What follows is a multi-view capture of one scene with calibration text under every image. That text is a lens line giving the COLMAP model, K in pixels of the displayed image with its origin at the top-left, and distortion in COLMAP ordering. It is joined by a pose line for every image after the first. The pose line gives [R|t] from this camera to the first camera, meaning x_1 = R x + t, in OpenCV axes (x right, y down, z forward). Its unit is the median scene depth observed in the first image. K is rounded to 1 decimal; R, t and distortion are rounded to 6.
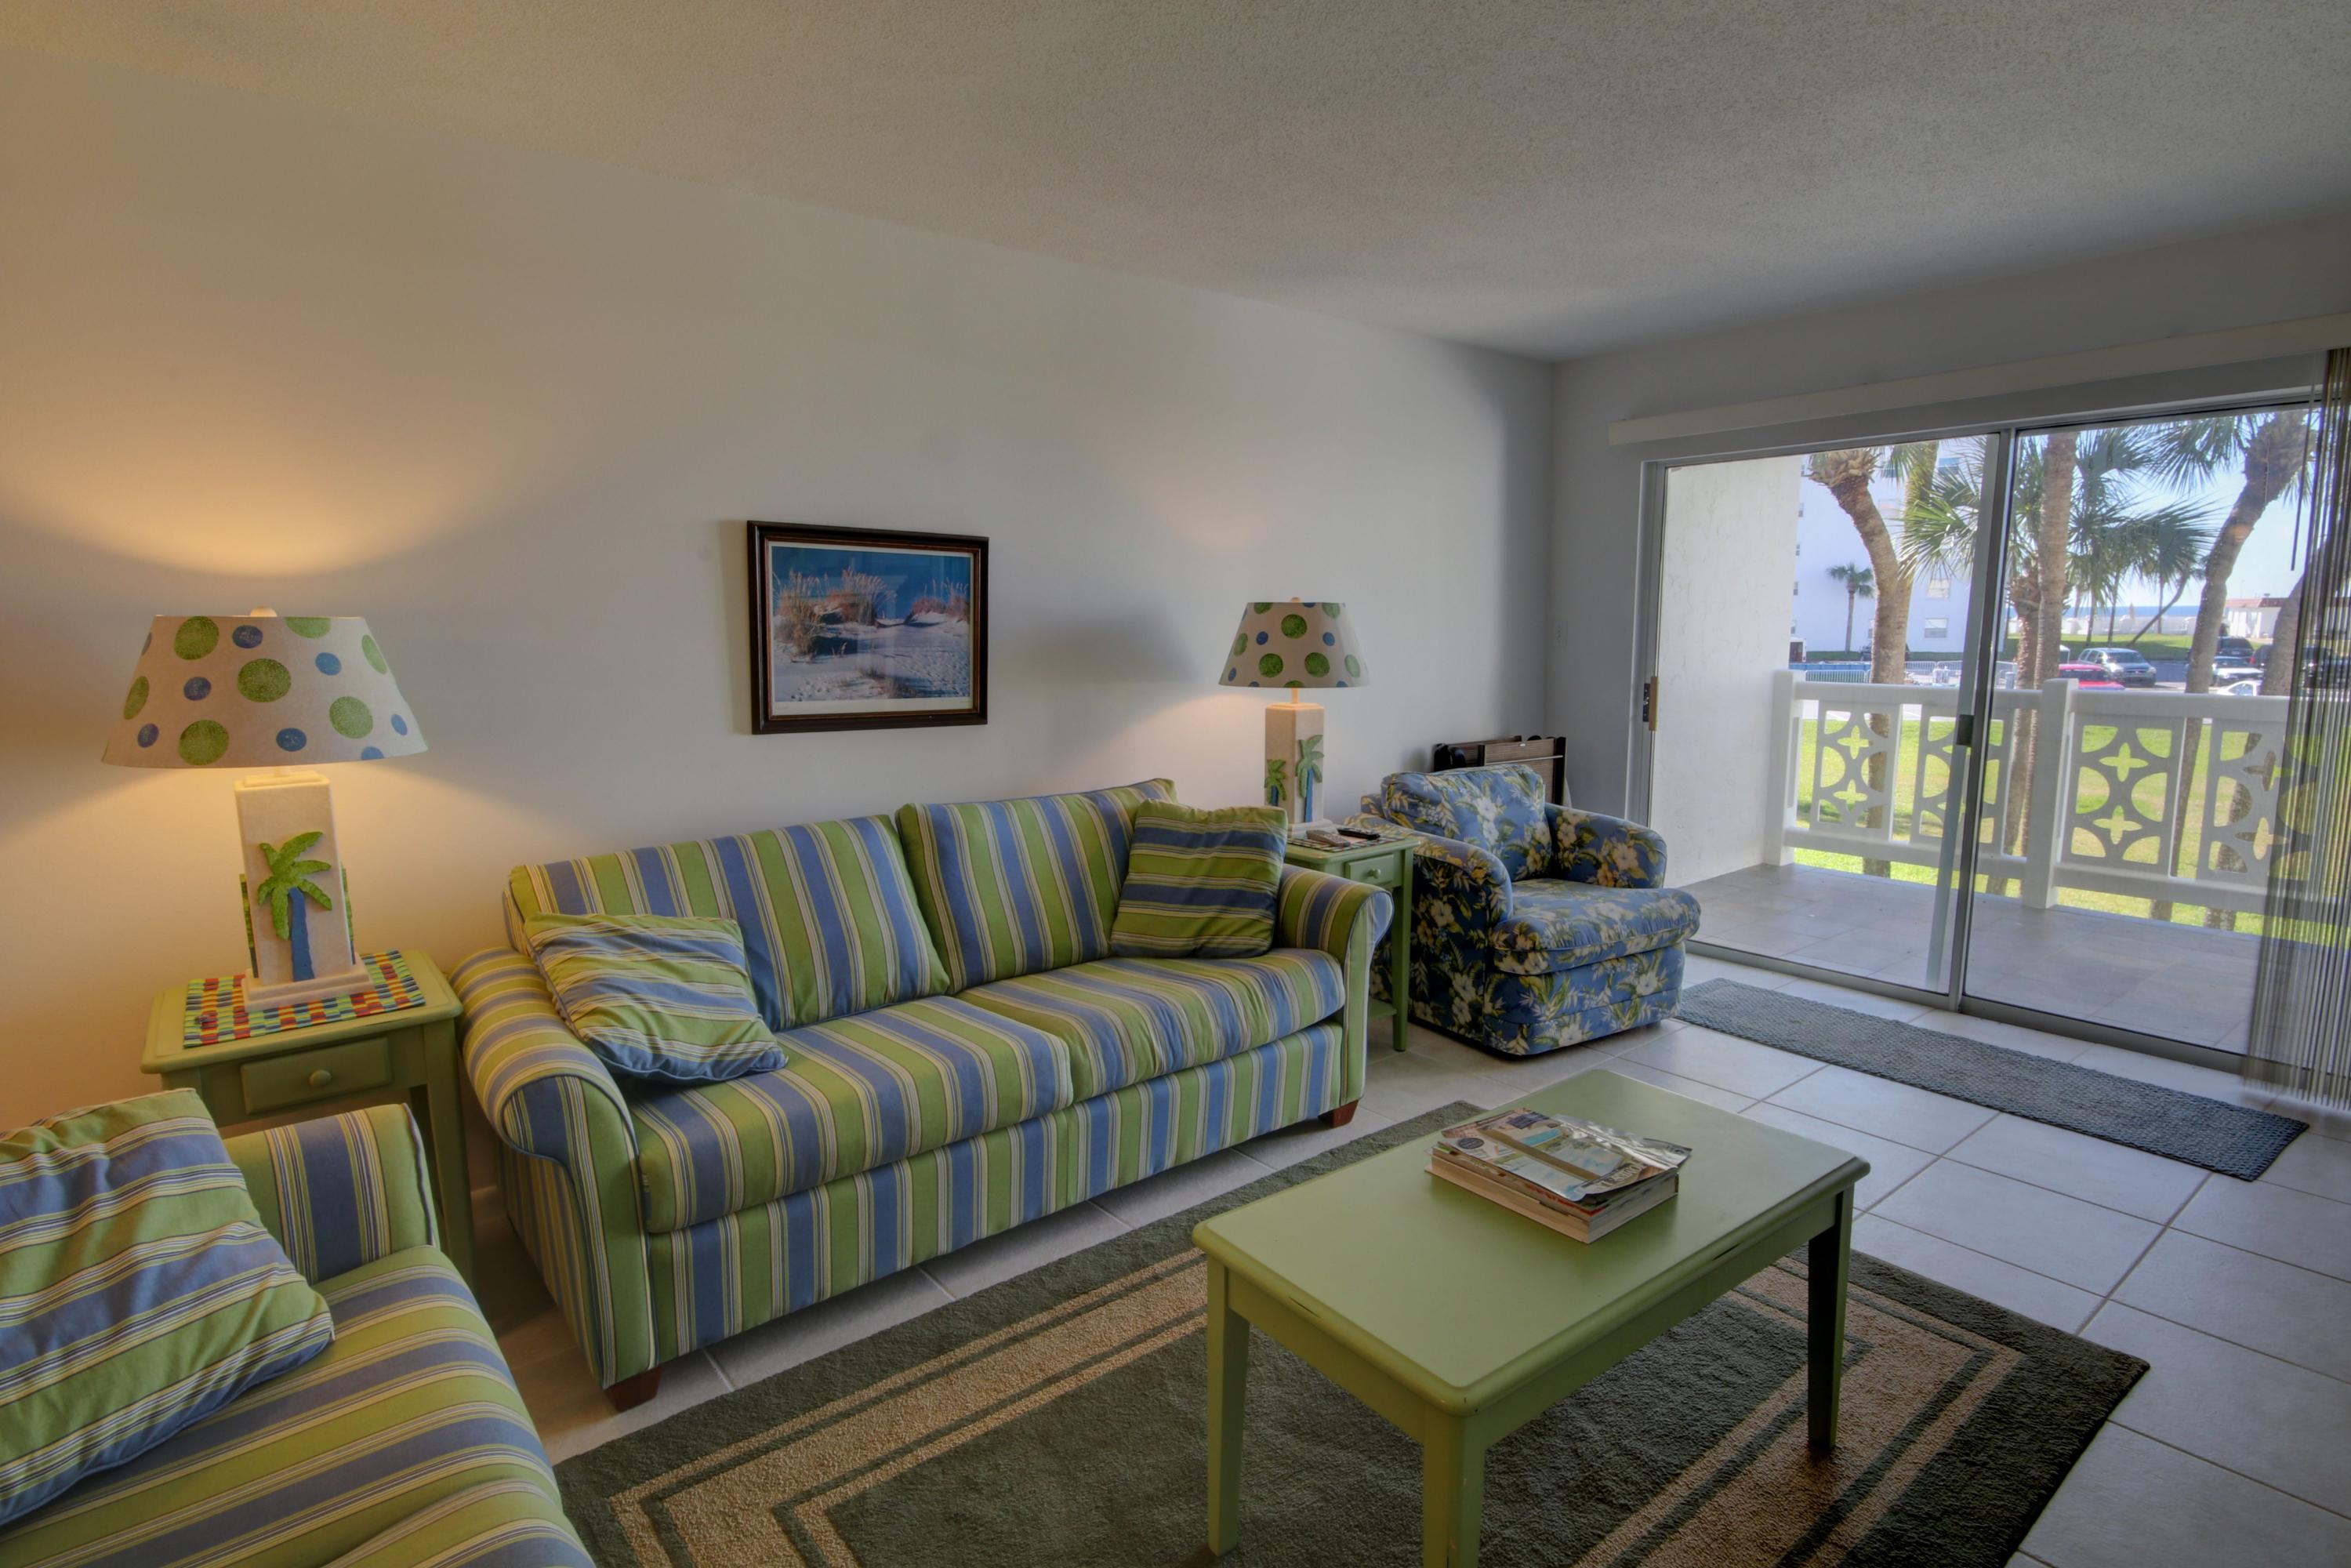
lens RADIAL K [[1208.1, 0, 1175.5], [0, 1208.1, 784.0], [0, 0, 1]] dist [0.020938, 0.000583]
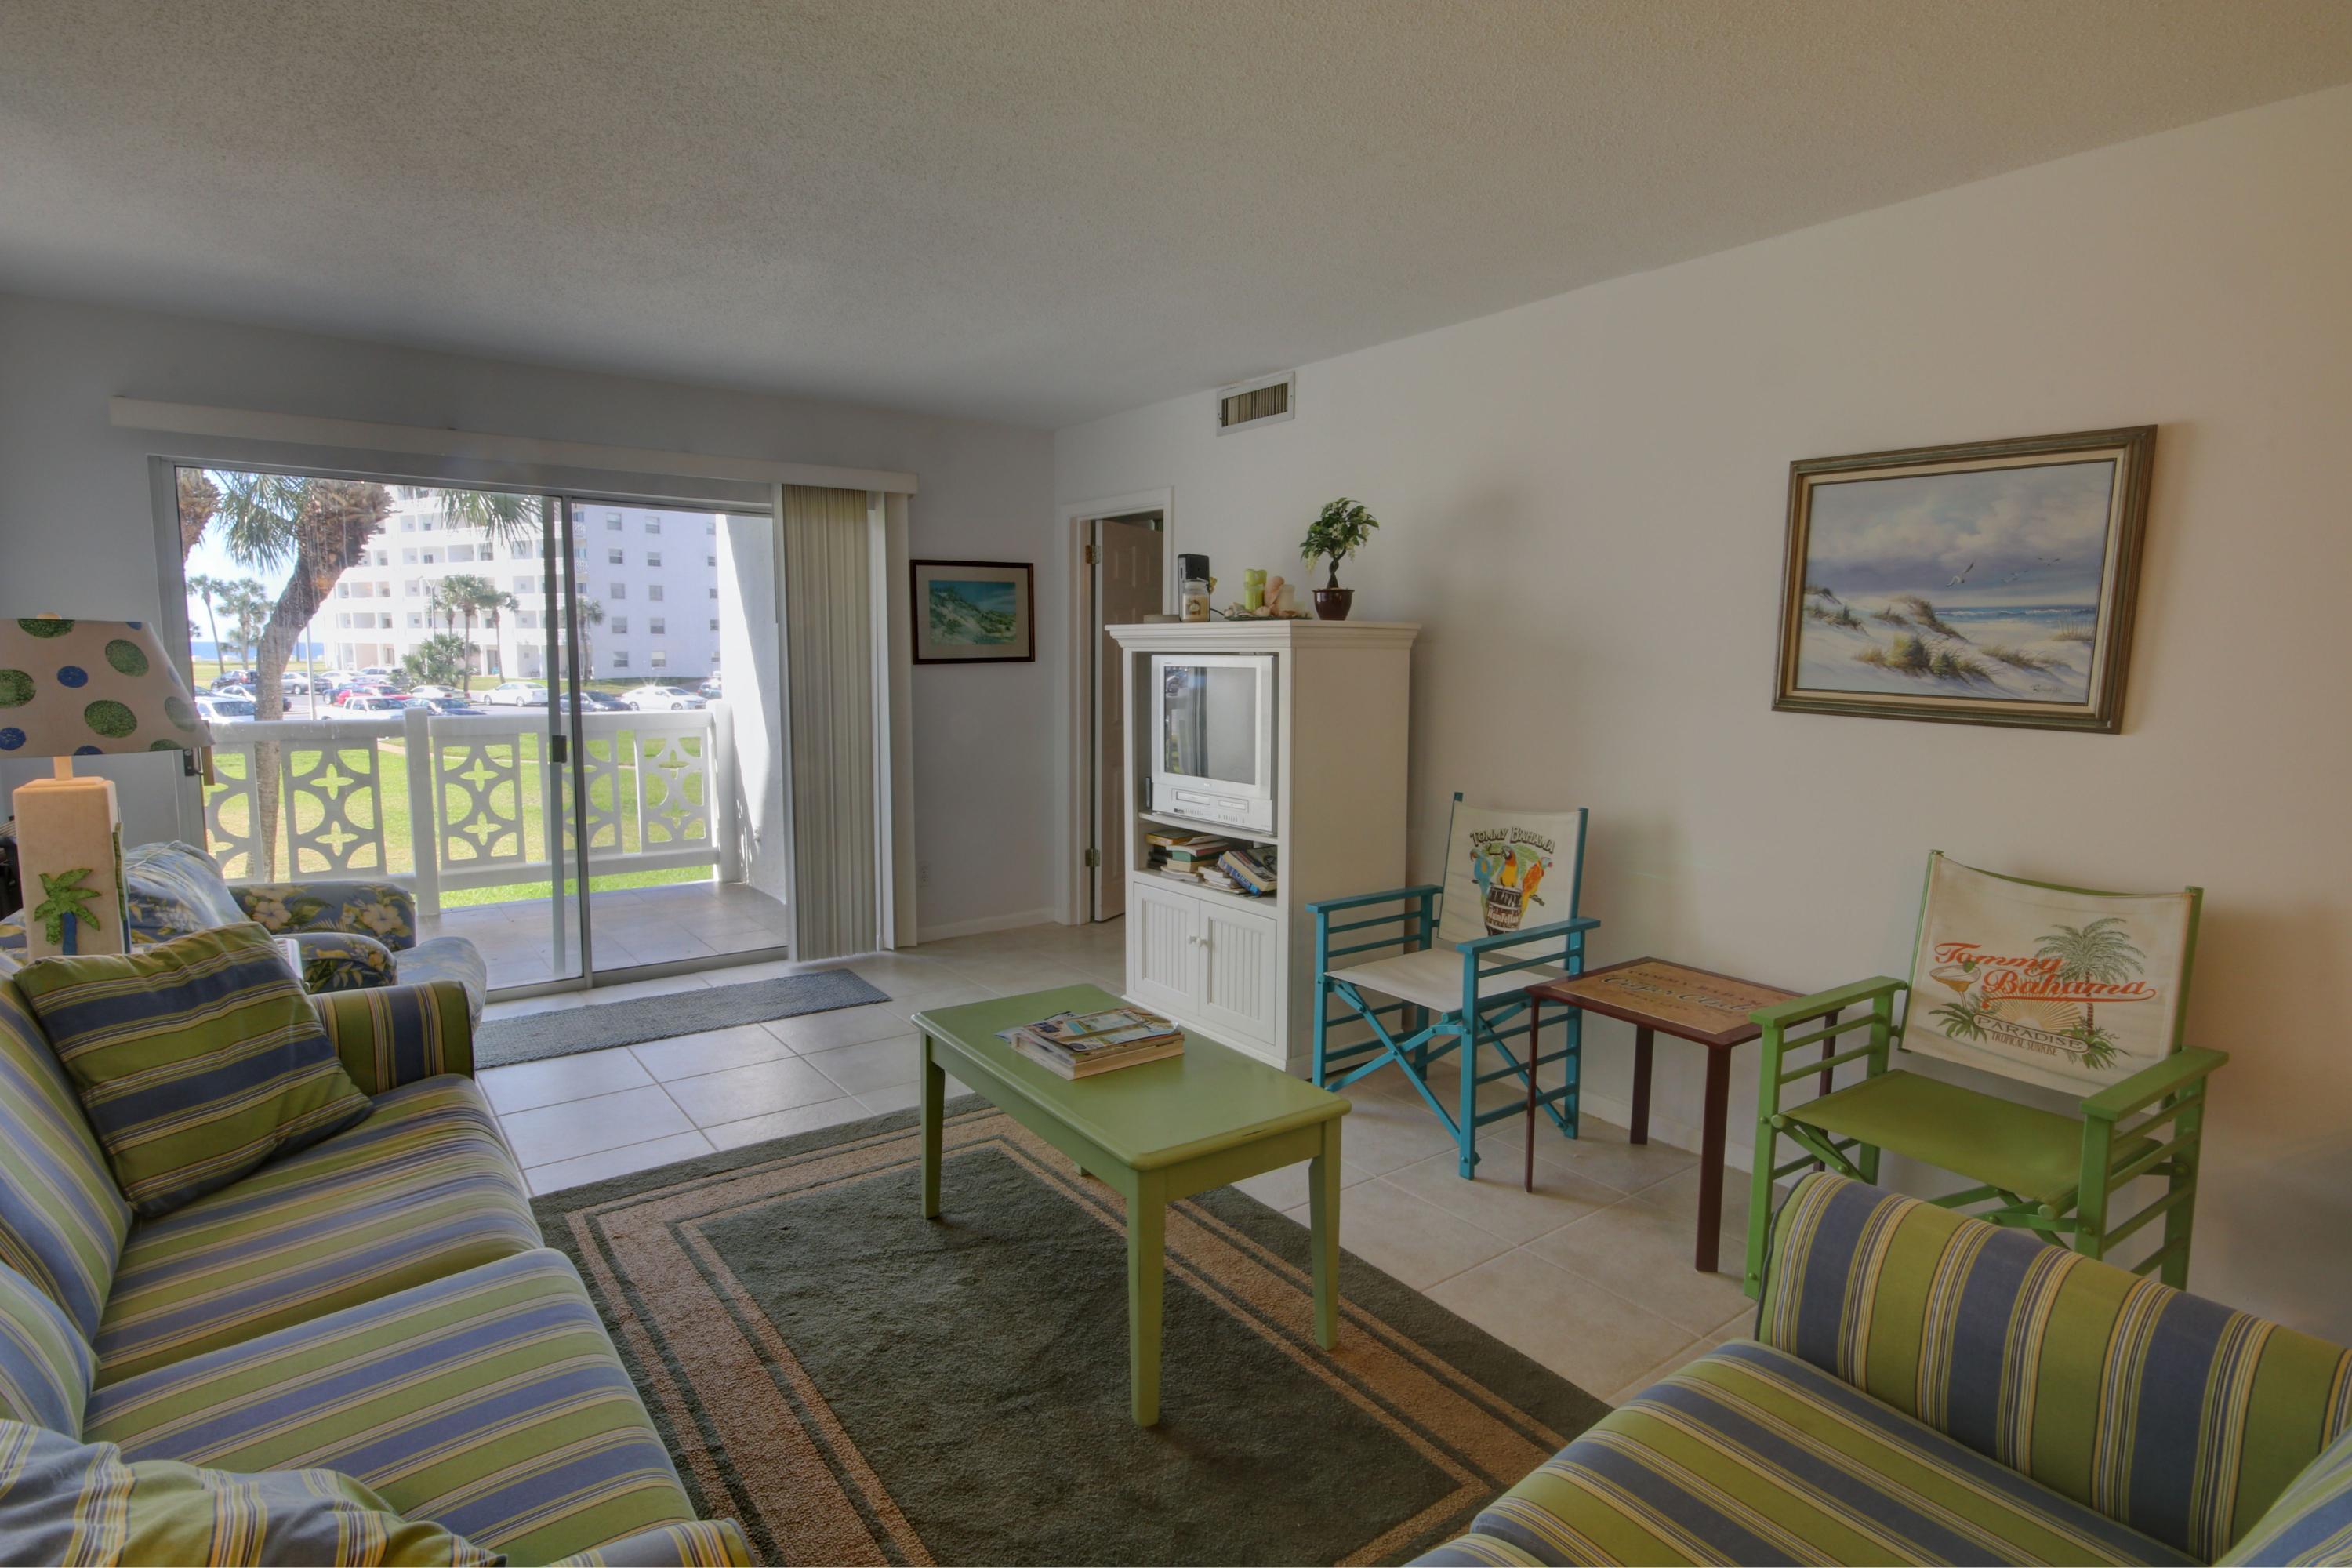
lens RADIAL K [[1208.5, 0, 1176.0], [0, 1208.5, 784.0], [0, 0, 1]] dist [0.020938, 0.000583]
pose [[0.038683, -0.103131, 0.993915, -0.533925], [0.130179, 0.986703, 0.097316, -0.052923], [-0.990736, 0.125622, 0.051594, 0.402279]]
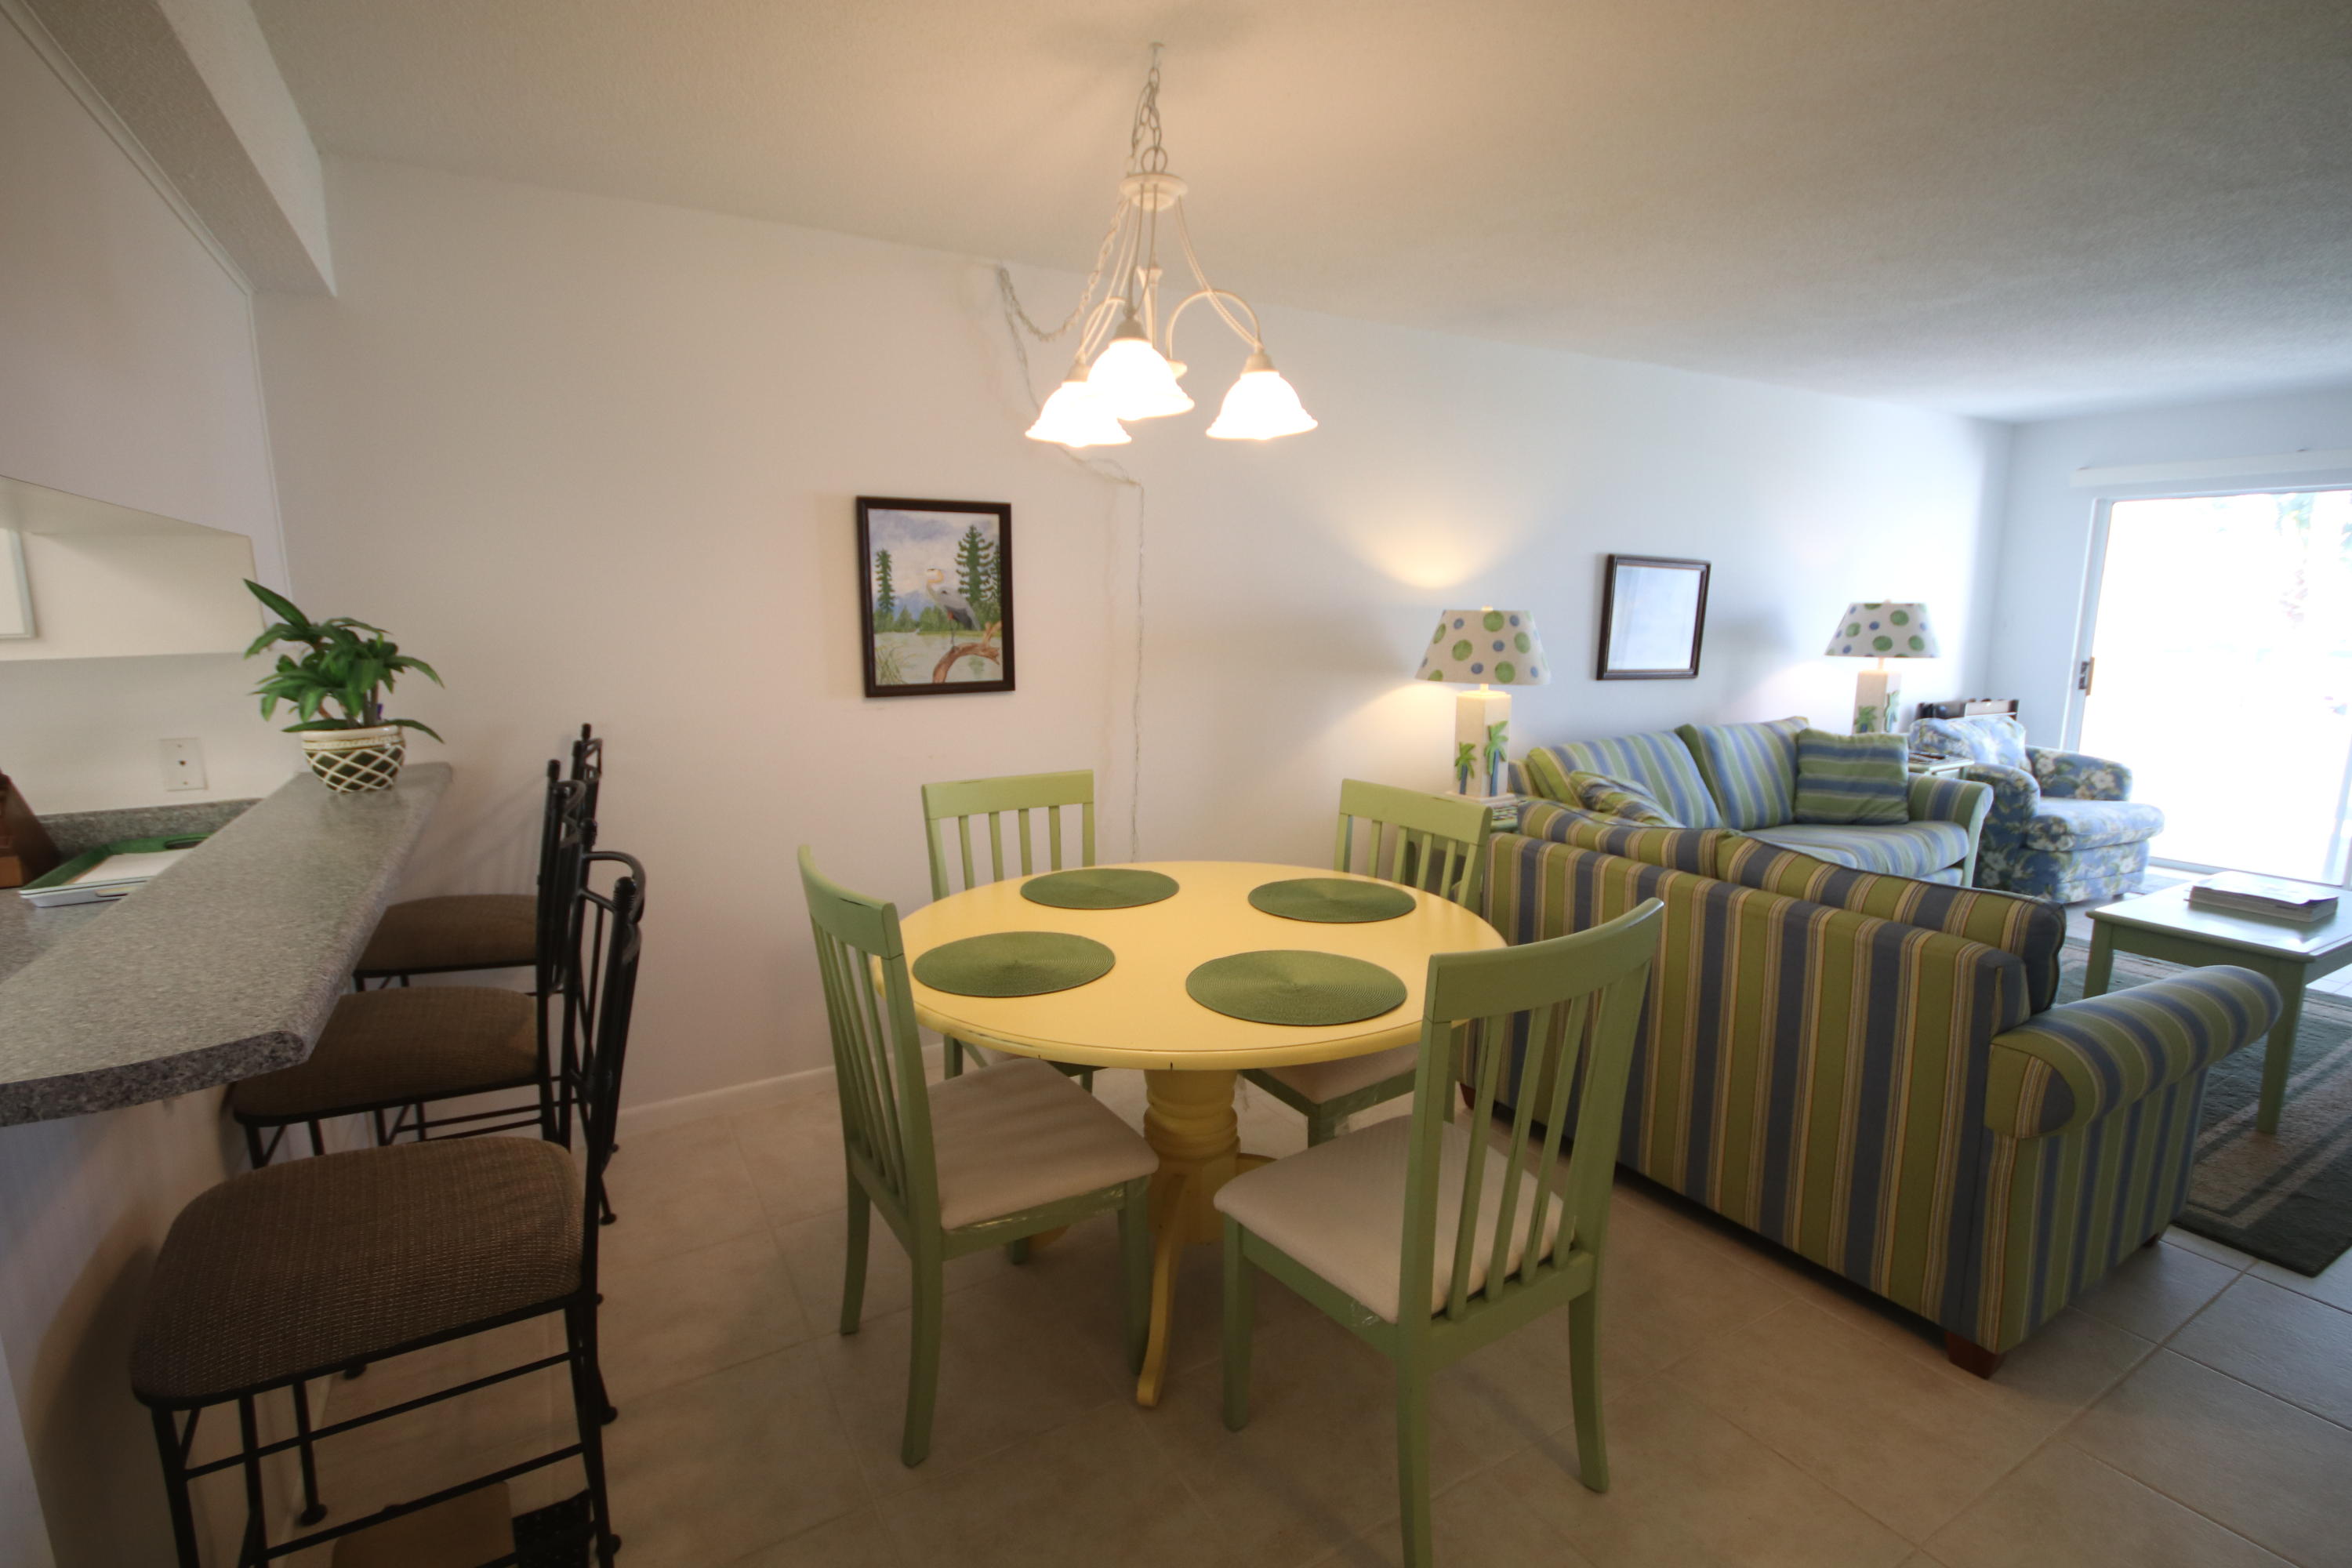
lens RADIAL K [[1098.0, 0, 1154.3], [0, 1098.0, 780.5], [0, 0, 1]] dist [0.009153, 0.000280]
pose [[0.989373, 0.029613, -0.142355, -0.617381], [-0.026862, 0.999414, 0.021212, 0.069445], [0.142899, -0.017162, 0.989588, -0.512655]]
